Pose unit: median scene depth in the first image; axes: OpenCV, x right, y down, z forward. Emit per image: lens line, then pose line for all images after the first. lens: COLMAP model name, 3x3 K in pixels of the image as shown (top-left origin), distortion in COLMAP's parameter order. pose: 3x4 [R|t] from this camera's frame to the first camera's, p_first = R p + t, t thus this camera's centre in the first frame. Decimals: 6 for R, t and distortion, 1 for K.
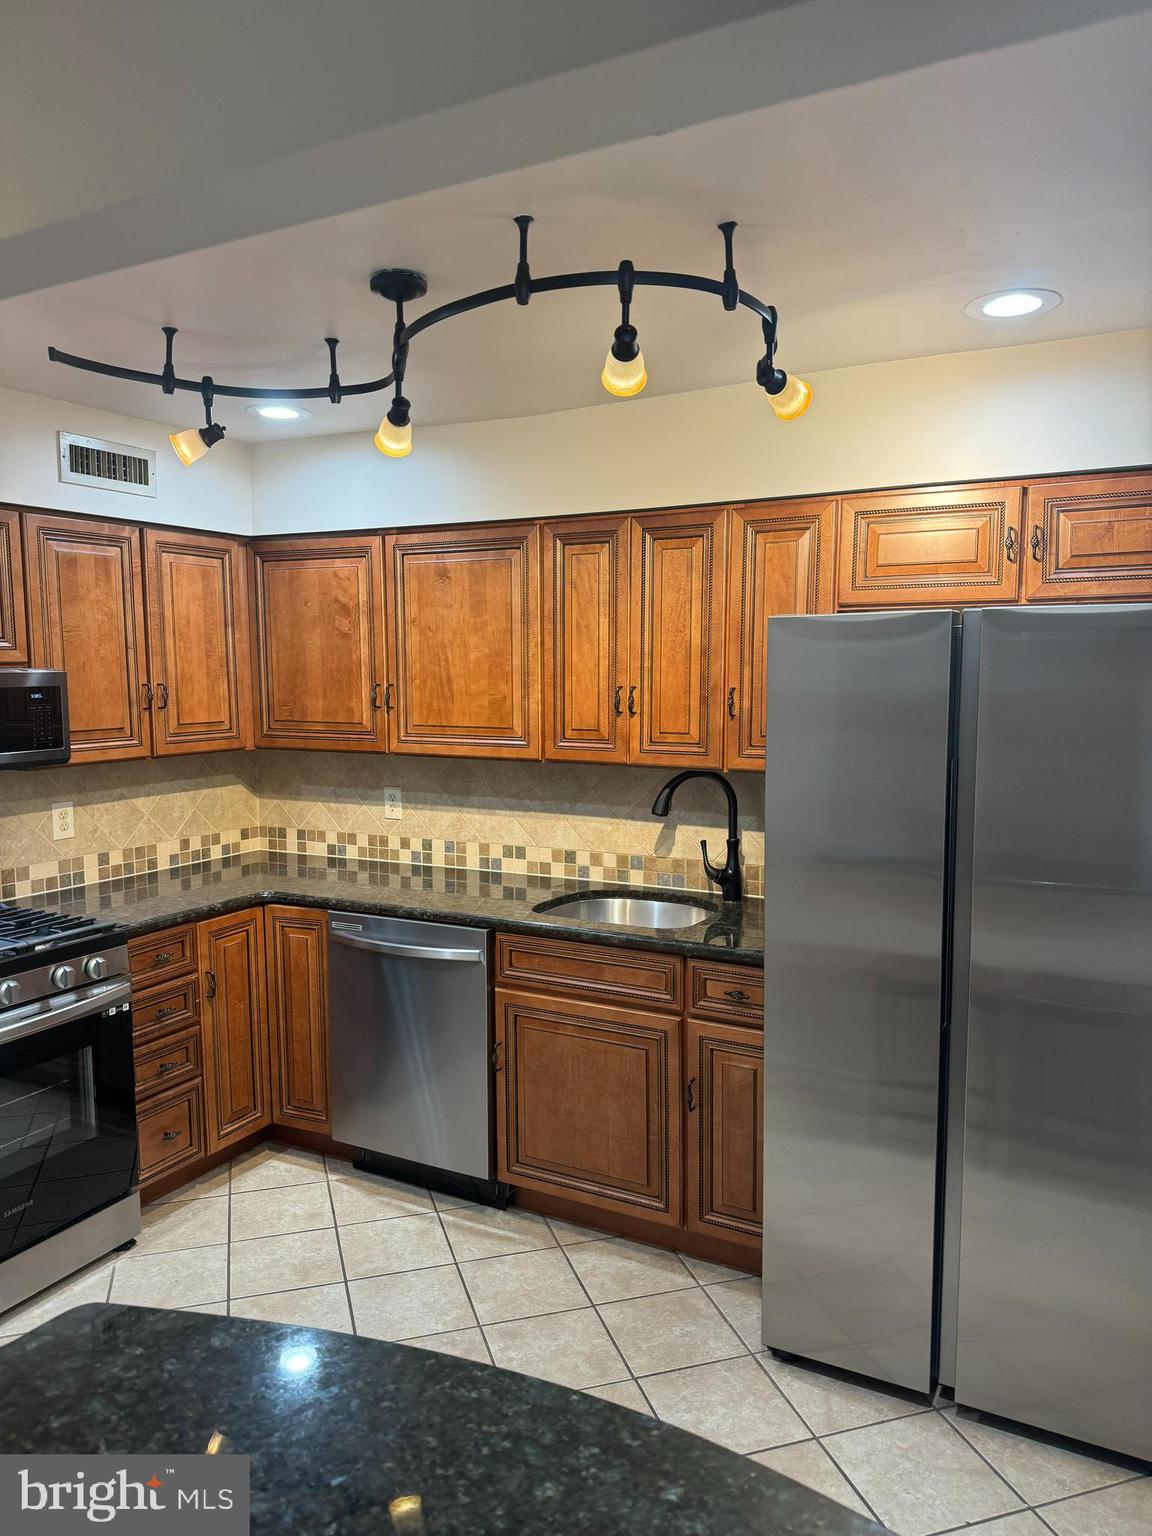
lens RADIAL K [[1061.7, 0, 576.8], [0, 1061.7, 774.5], [0, 0, 1]] dist [0.166580, -0.374243]
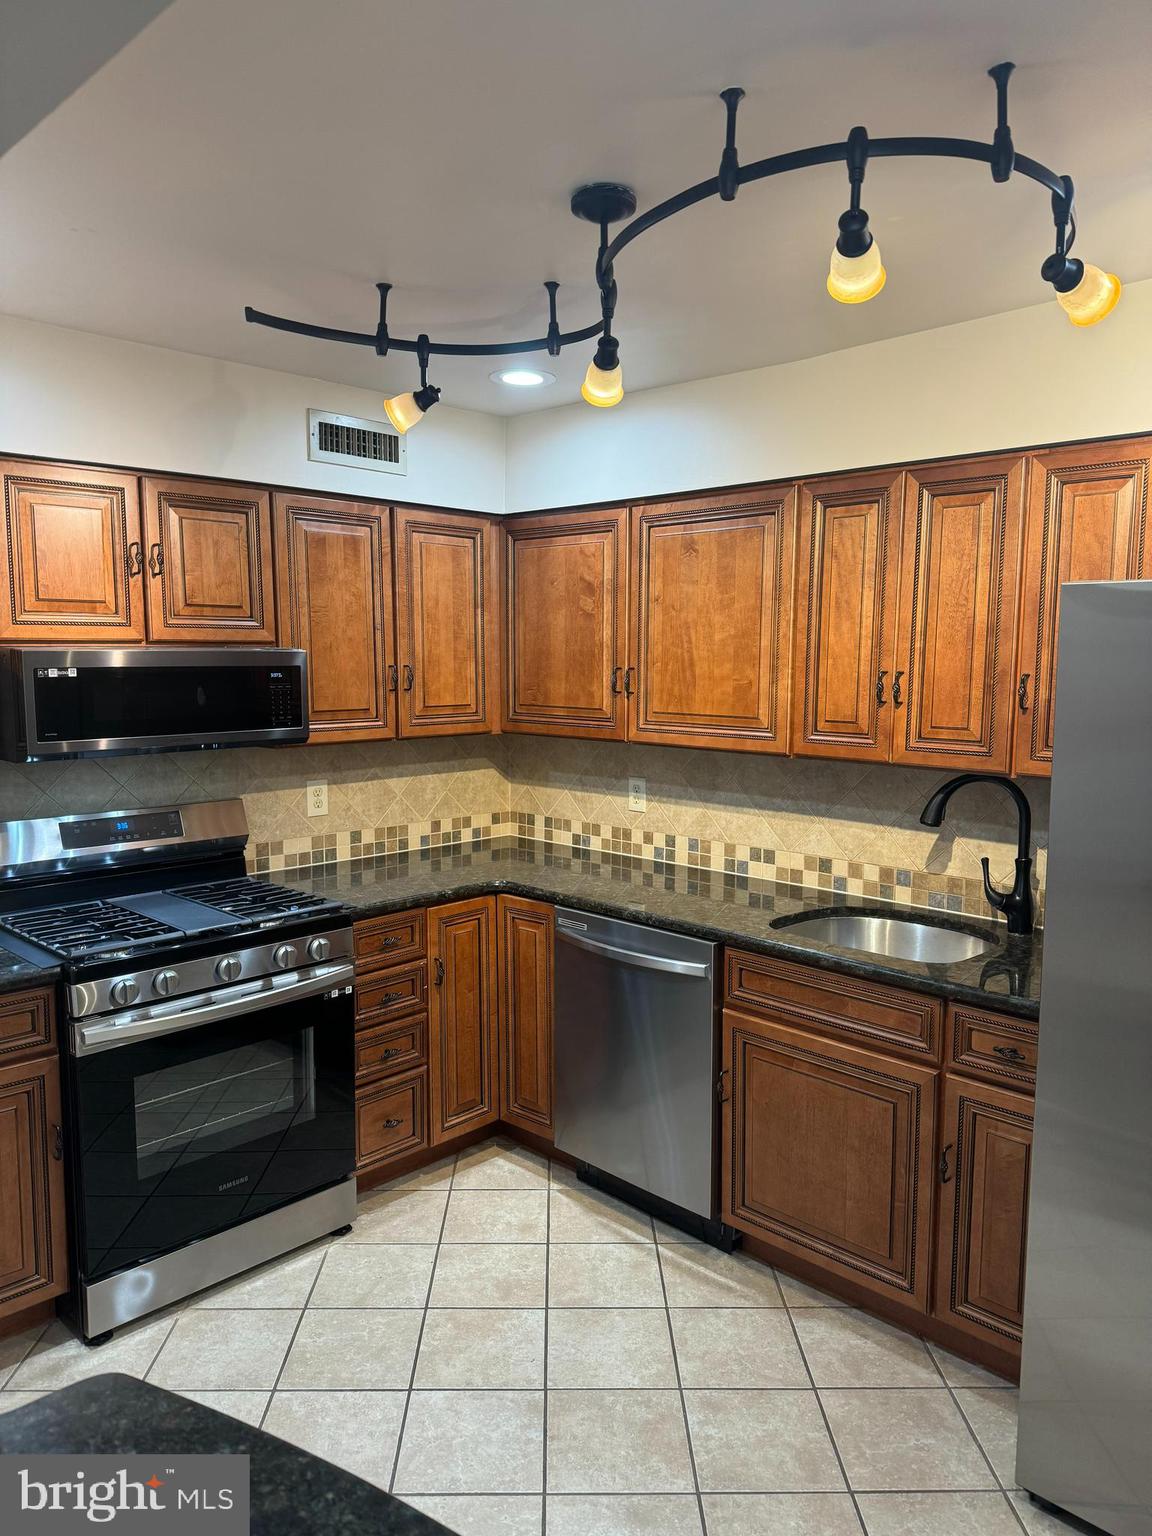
lens RADIAL K [[1061.7, 0, 576.8], [0, 1061.7, 774.5], [0, 0, 1]] dist [0.166580, -0.374243]
pose [[0.958774, 0.039316, -0.281437, 0.046892], [-0.035764, 0.999203, 0.017747, -0.006639], [0.281910, -0.006950, 0.959416, 0.100102]]
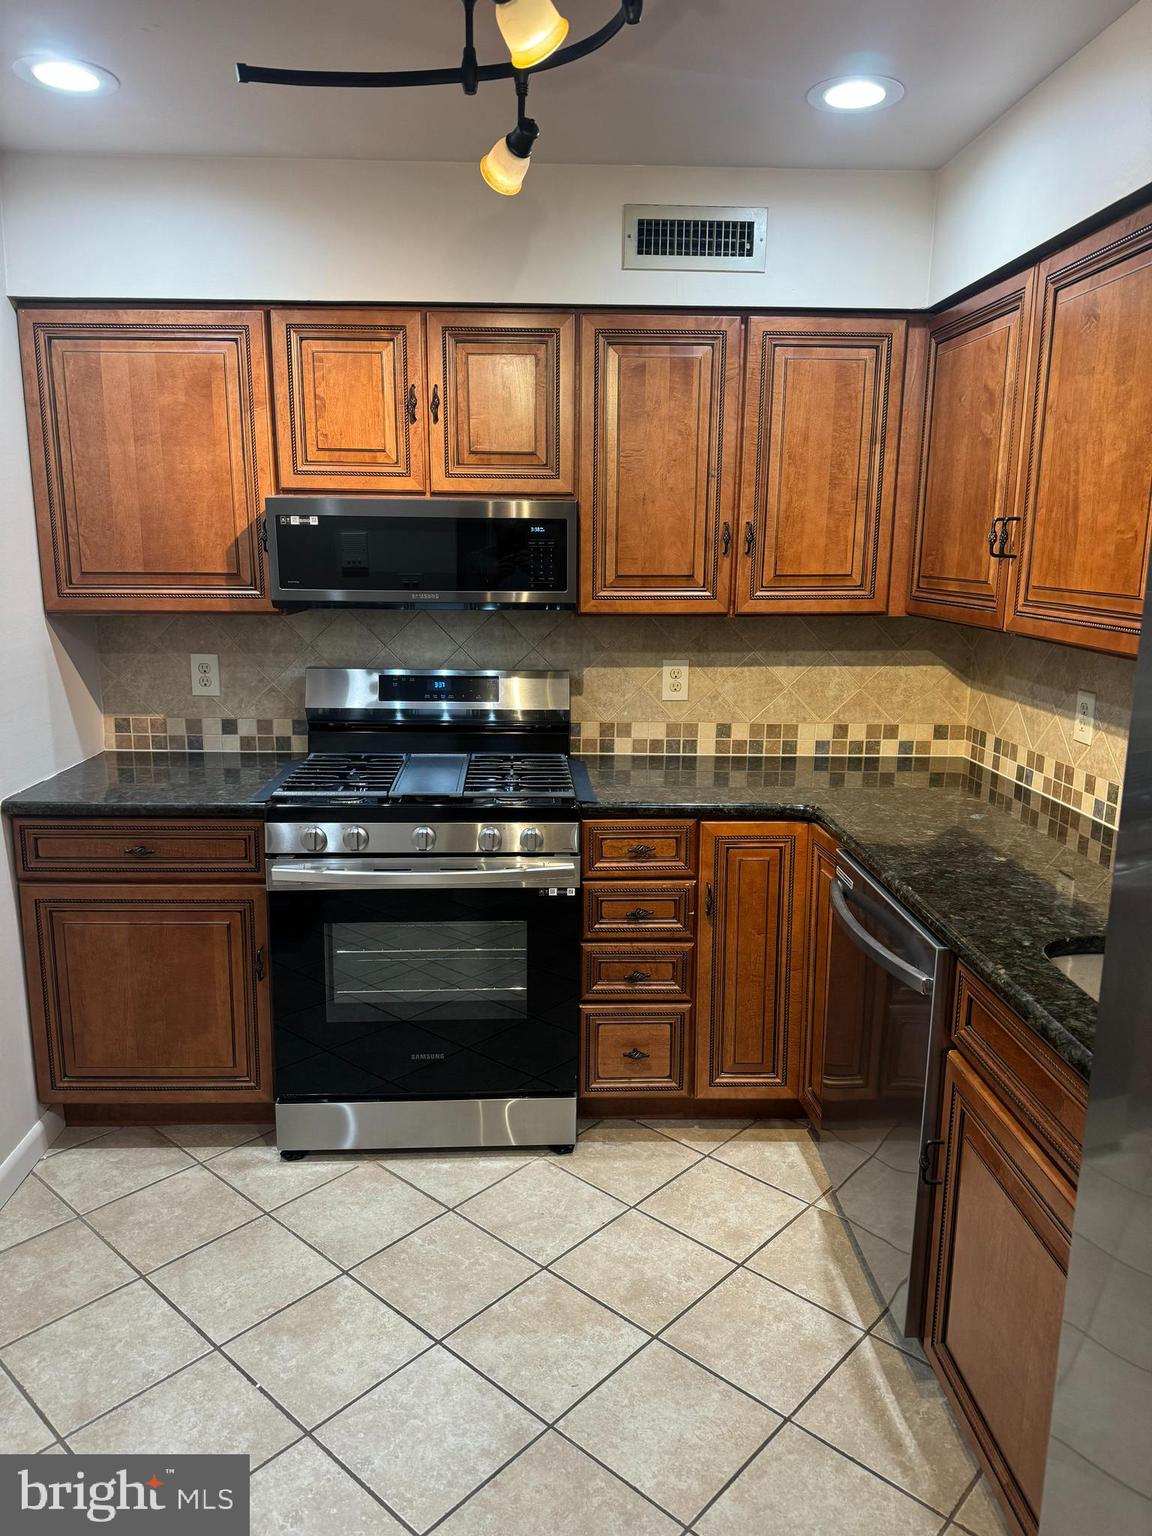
lens RADIAL K [[1061.7, 0, 576.8], [0, 1061.7, 774.5], [0, 0, 1]] dist [0.166580, -0.374243]
pose [[0.501052, 0.190017, -0.844299, 0.260994], [-0.097198, 0.981781, 0.163276, -0.017949], [0.859941, 0.000254, 0.510393, 0.493084]]
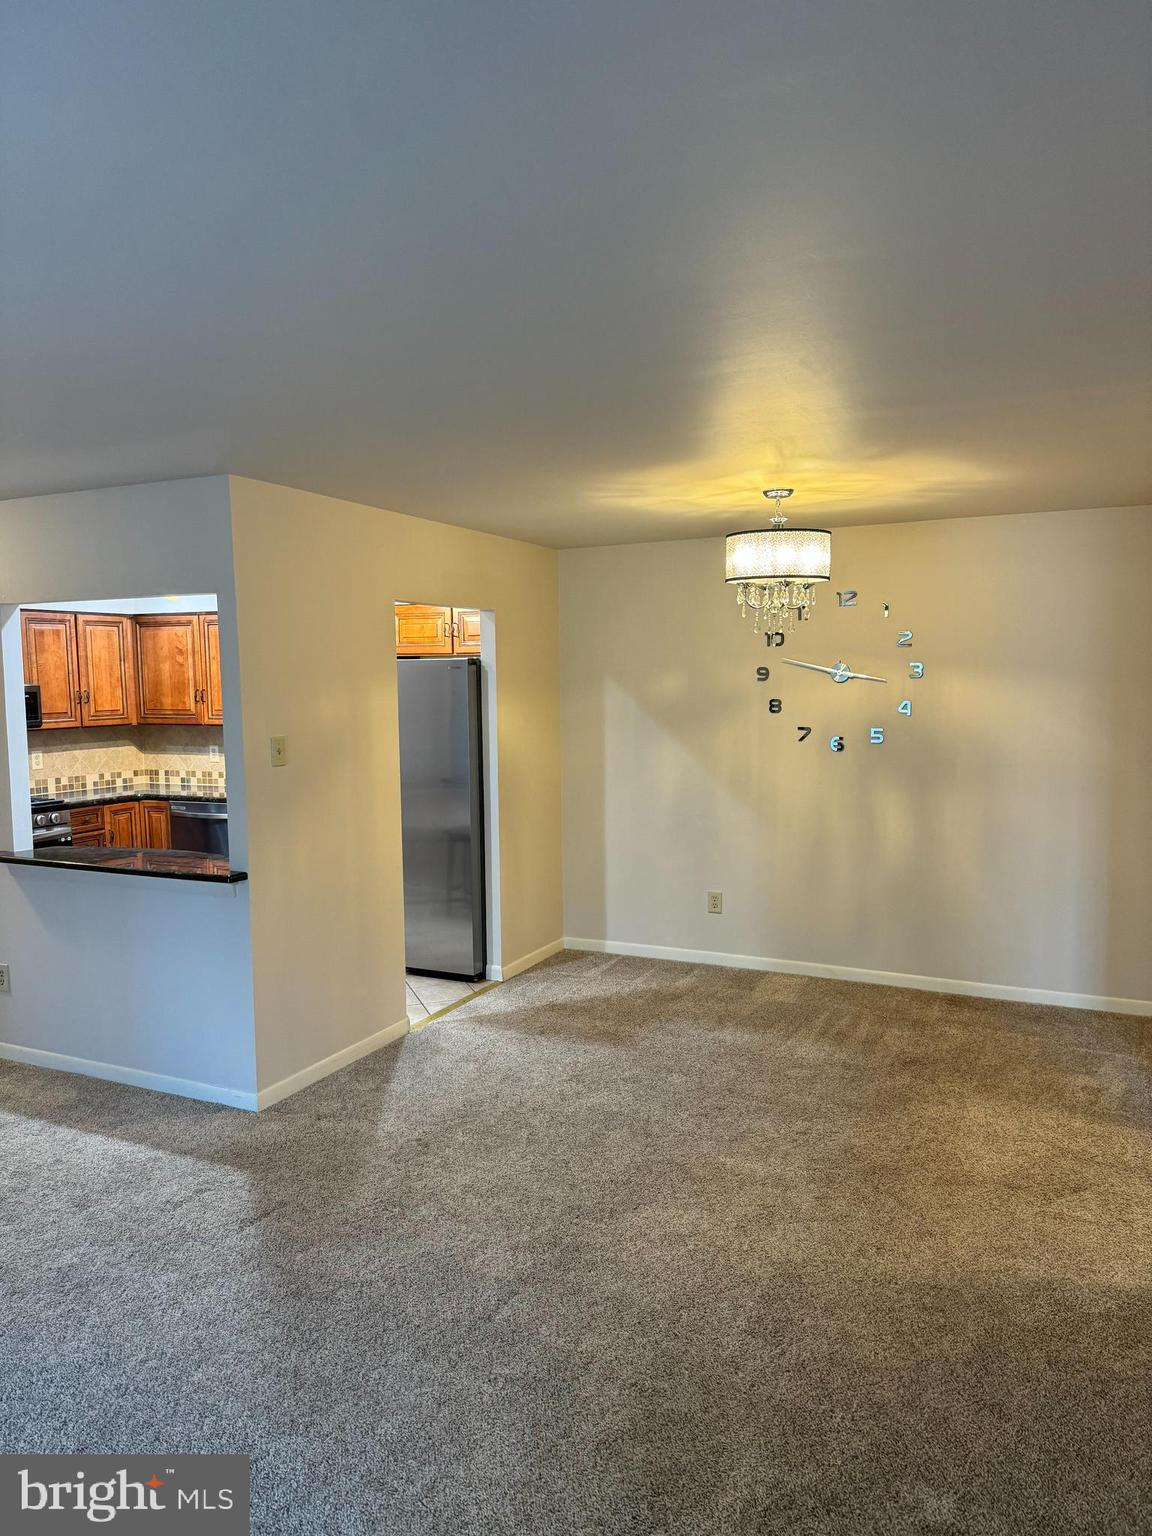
lens RADIAL K [[1061.7, 0, 576.8], [0, 1061.7, 774.5], [0, 0, 1]] dist [0.166580, -0.374243]
pose [[0.999243, -0.013403, 0.036513, 0.462327], [0.013748, 0.999863, -0.009204, 0.105397], [-0.036385, 0.009699, 0.999291, -1.066234]]
